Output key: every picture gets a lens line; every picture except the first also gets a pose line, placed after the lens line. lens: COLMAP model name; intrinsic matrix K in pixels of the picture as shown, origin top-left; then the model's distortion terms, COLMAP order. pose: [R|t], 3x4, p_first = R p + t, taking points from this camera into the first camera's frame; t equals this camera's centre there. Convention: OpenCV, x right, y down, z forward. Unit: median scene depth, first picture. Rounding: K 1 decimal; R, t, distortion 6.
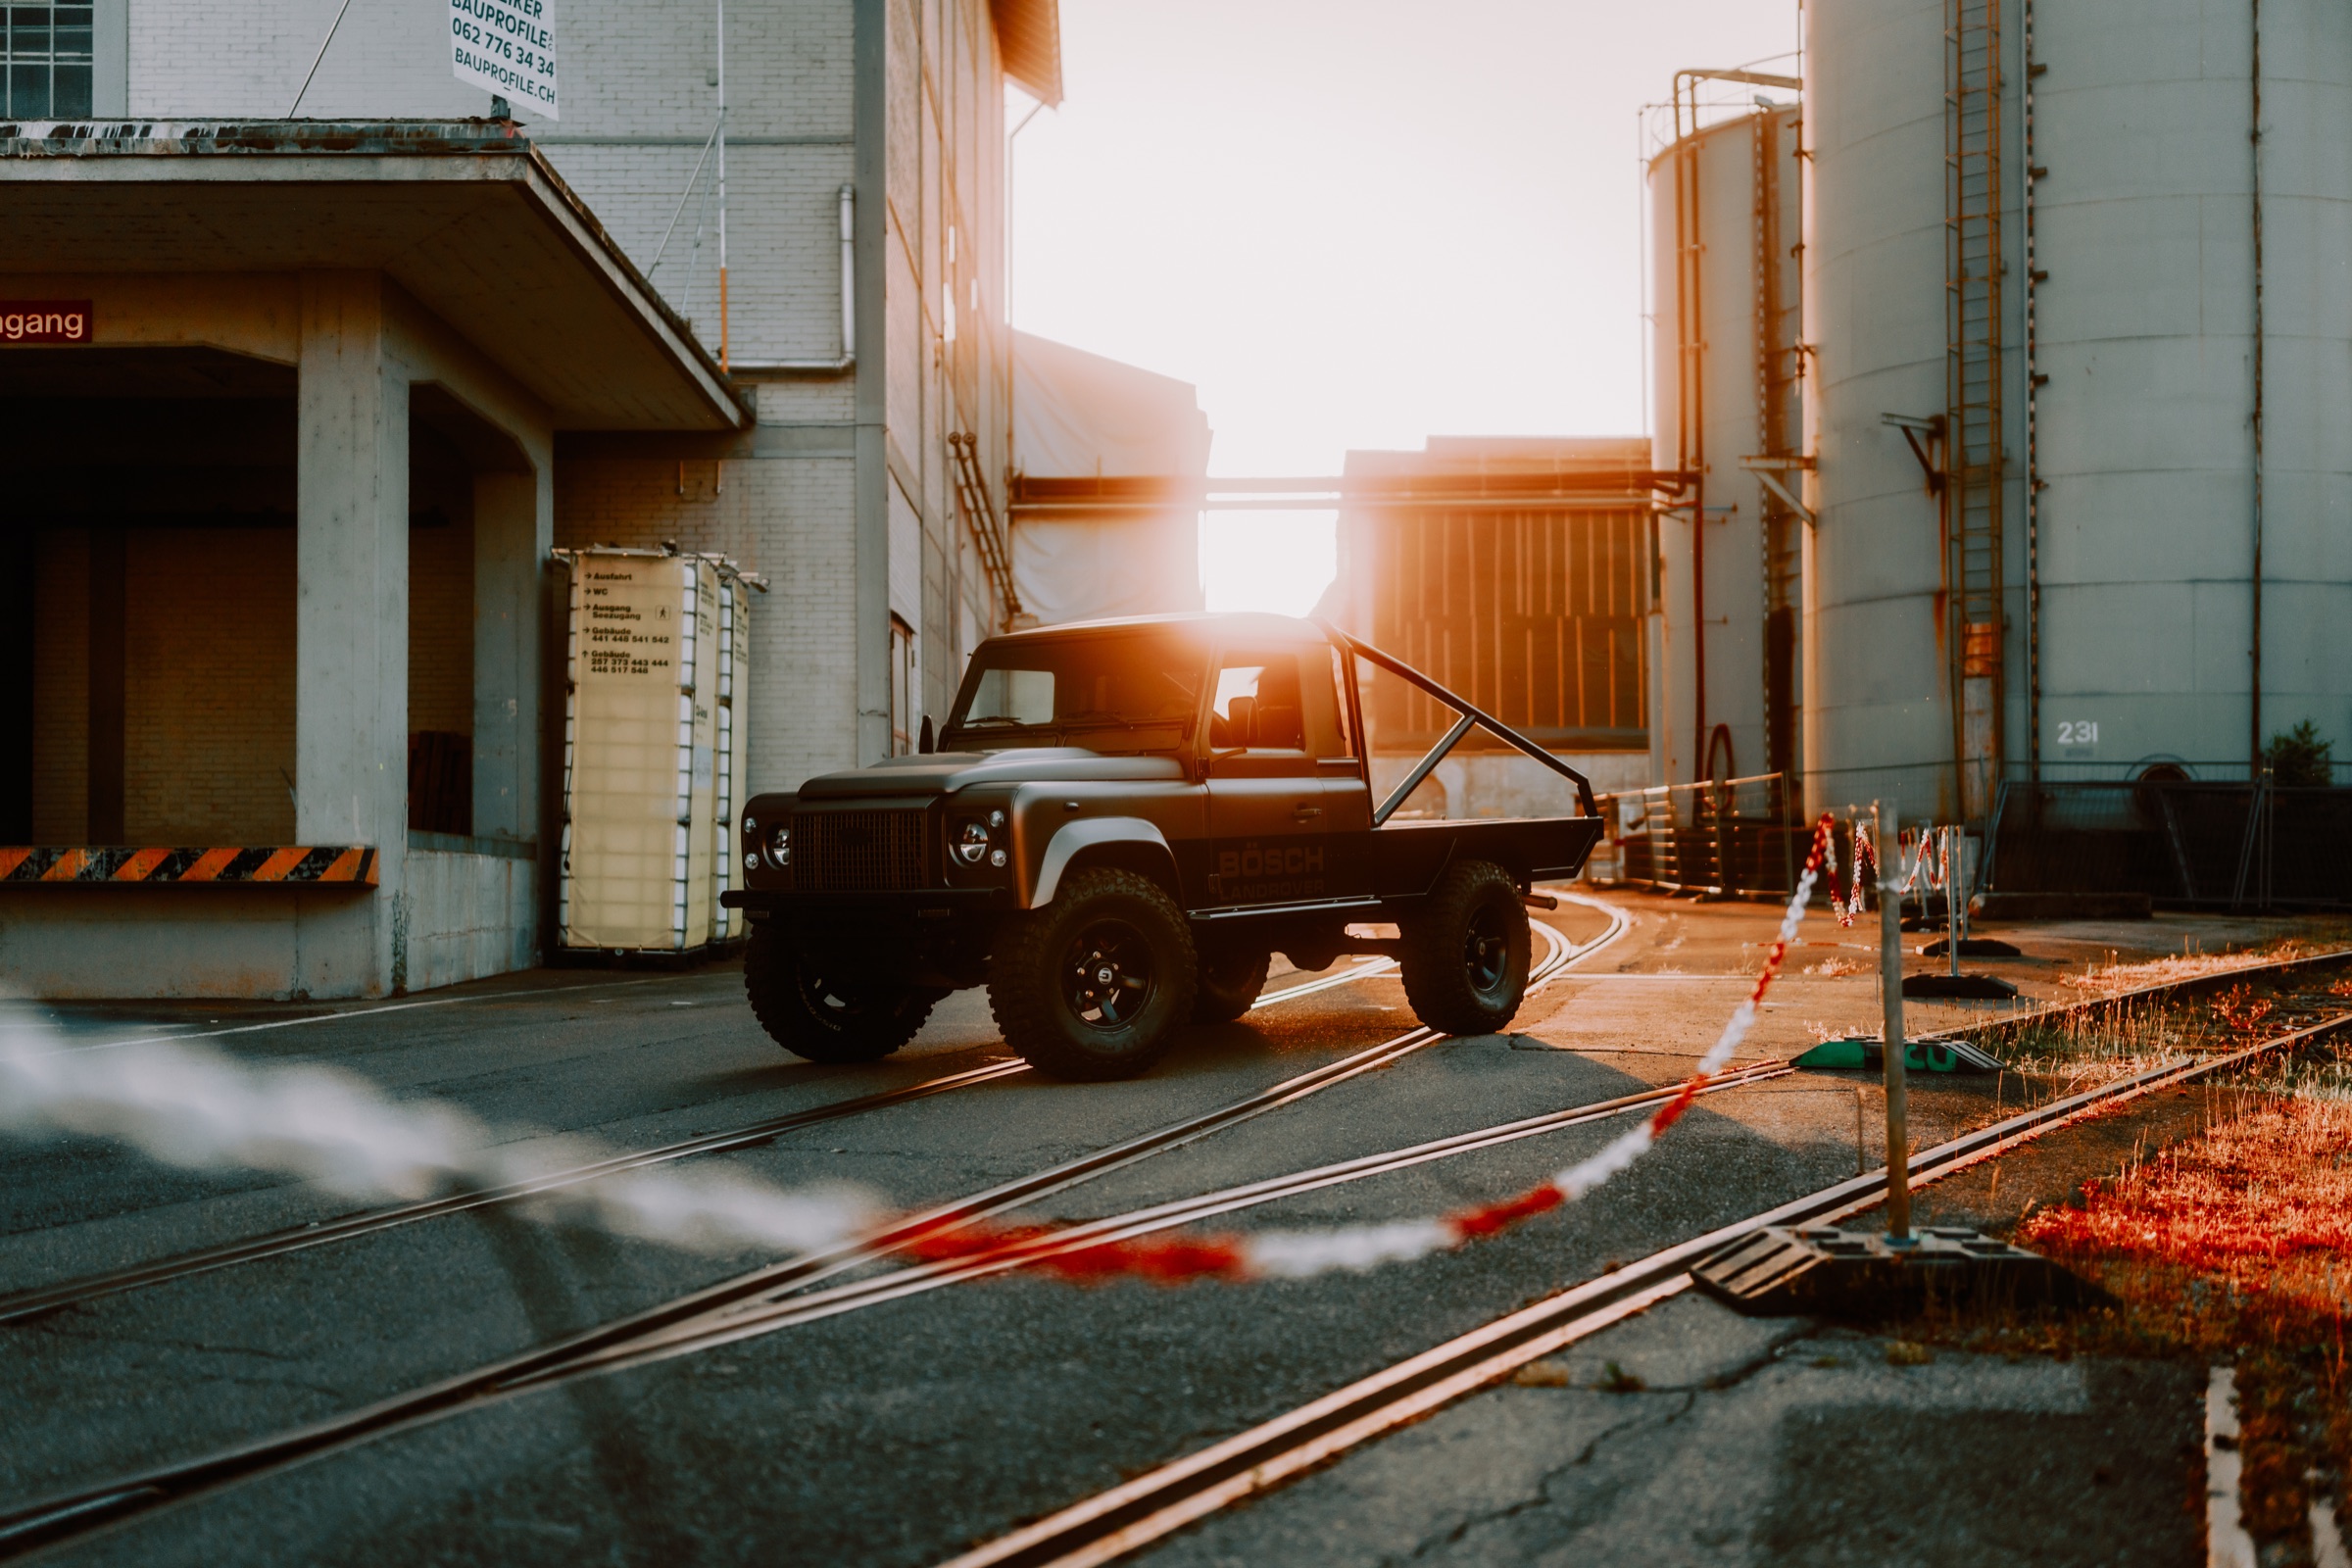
lens RADIAL K [[2339.7, 0, 1172.3], [0, 2339.7, 780.0], [0, 0, 1]] dist [-0.002620, 0.000000]
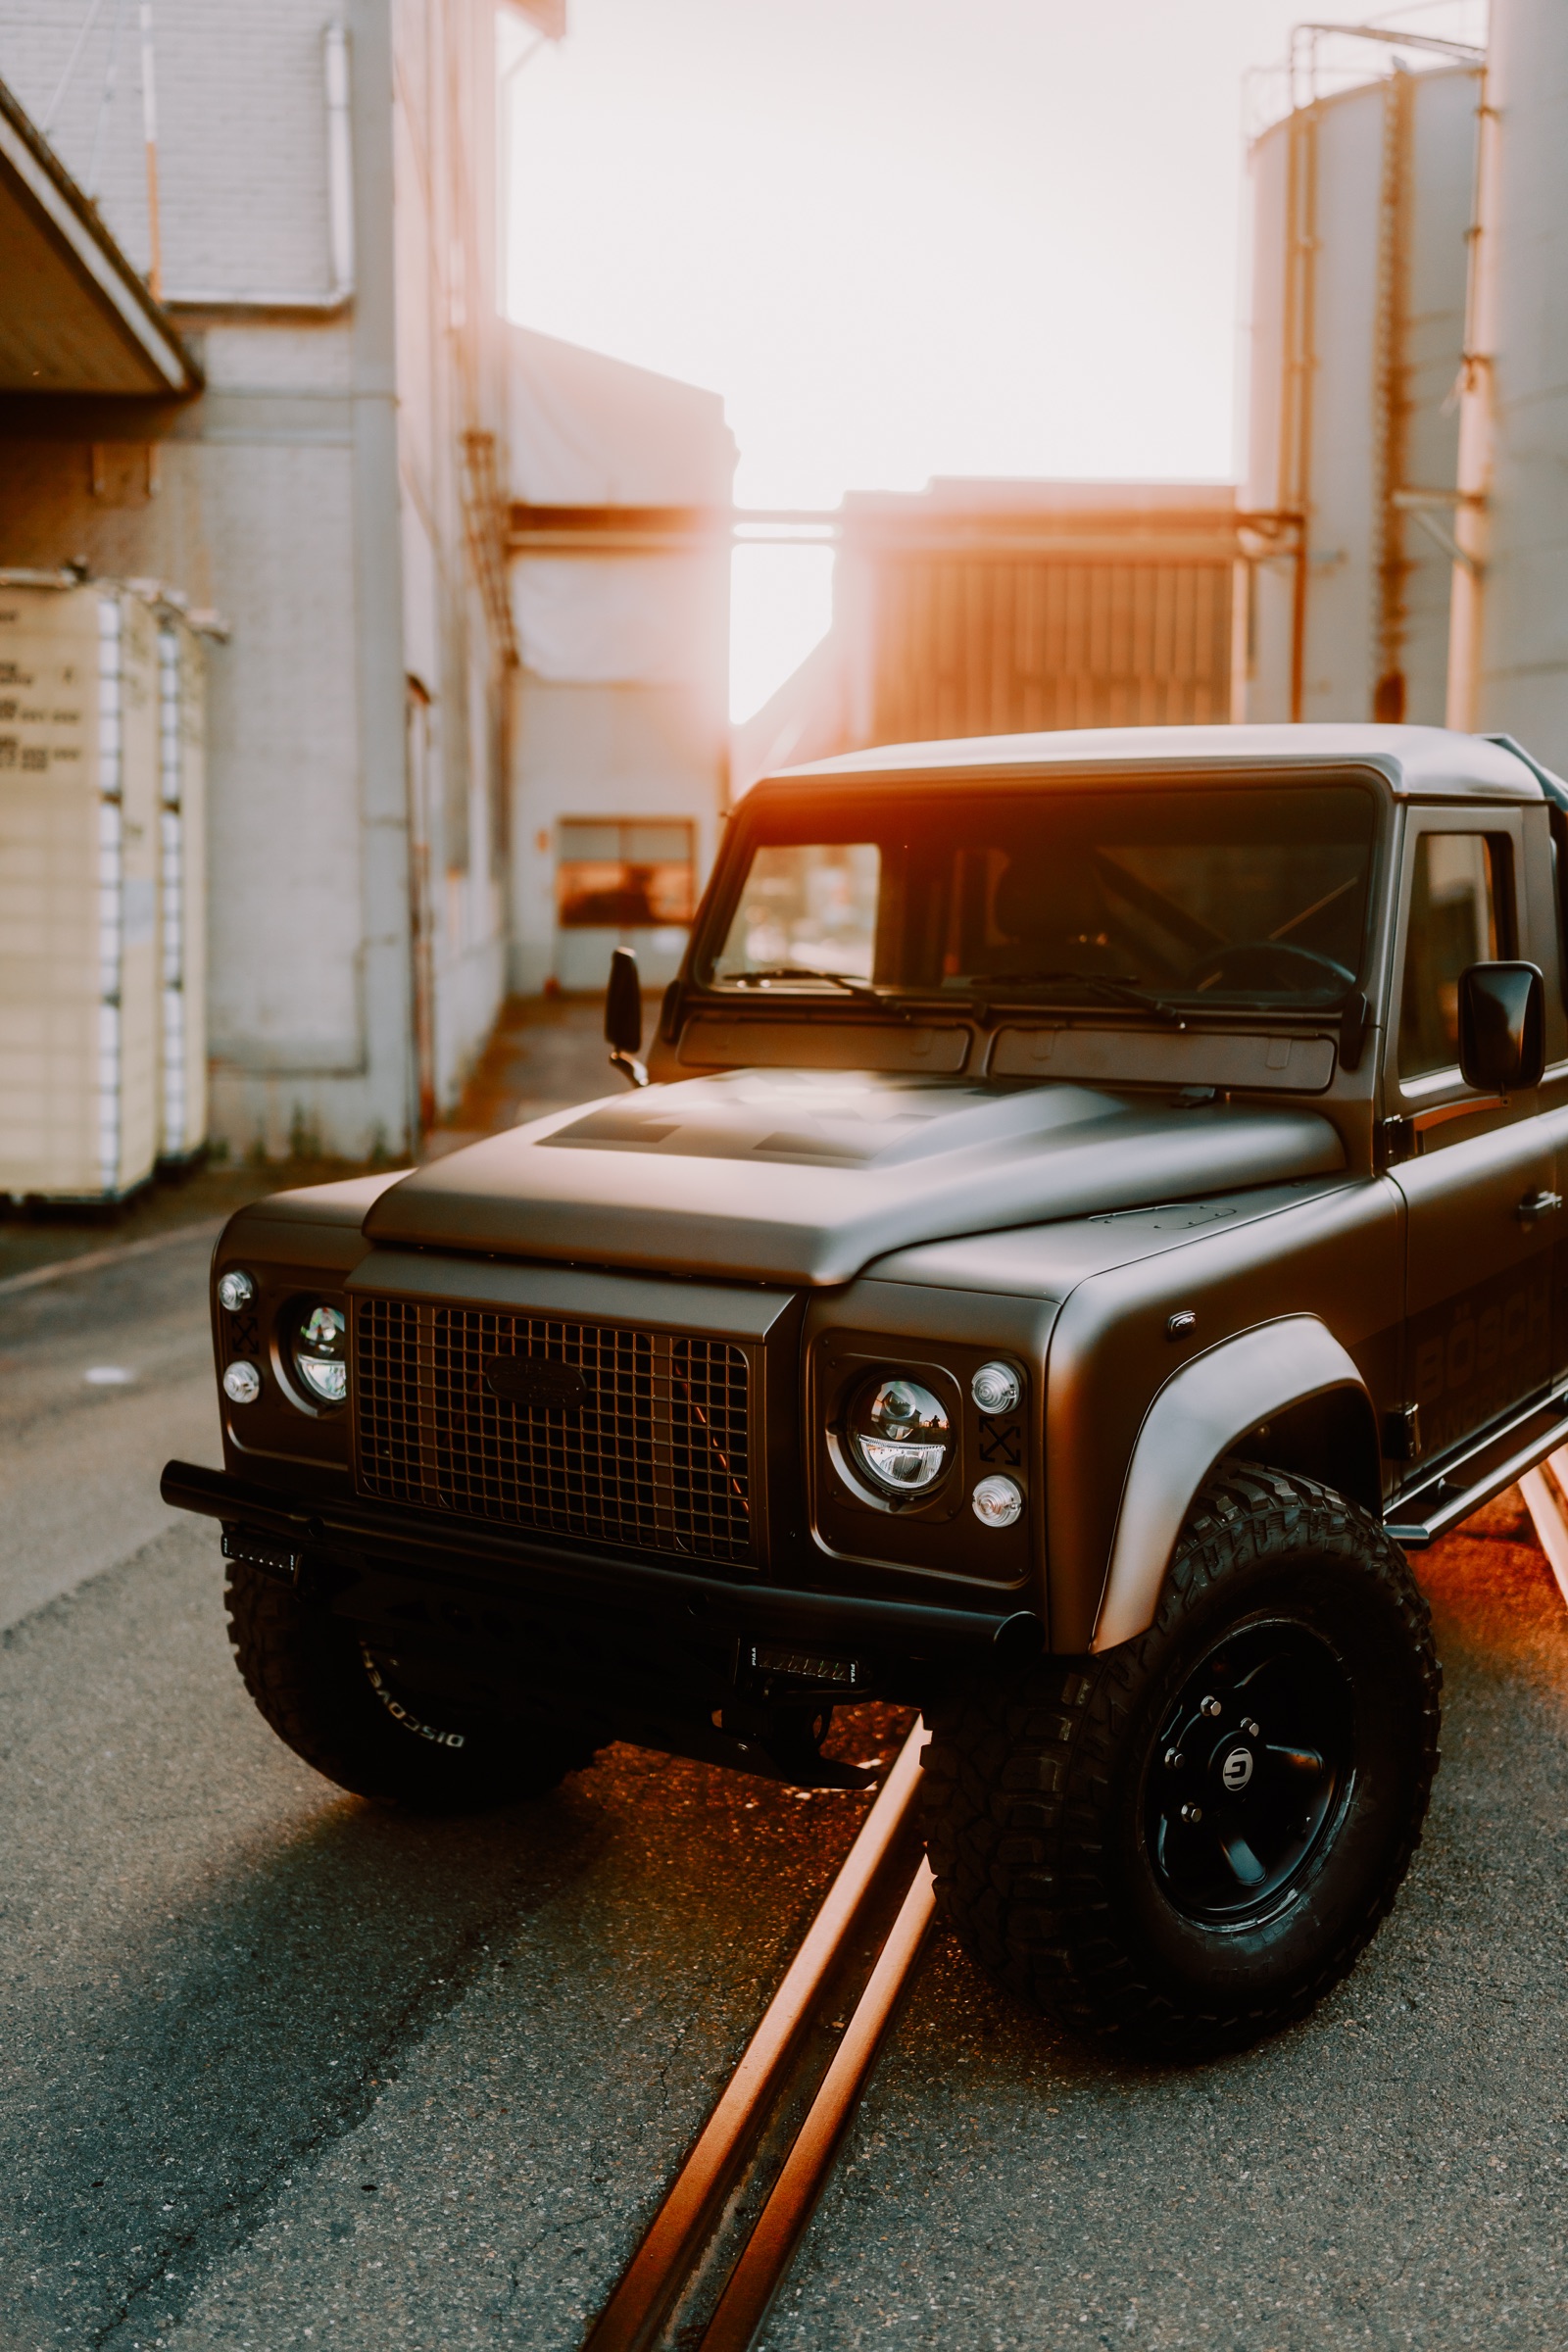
lens RADIAL K [[2339.7, 0, 791.7], [0, 2339.7, 1180.8], [0, 0, 1]] dist [-0.002620, 0.000000]
pose [[0.997837, 0.001242, 0.065721, -0.052862], [-0.010833, 0.989258, 0.145776, -0.025512], [-0.064834, -0.146173, 0.987132, 0.285406]]
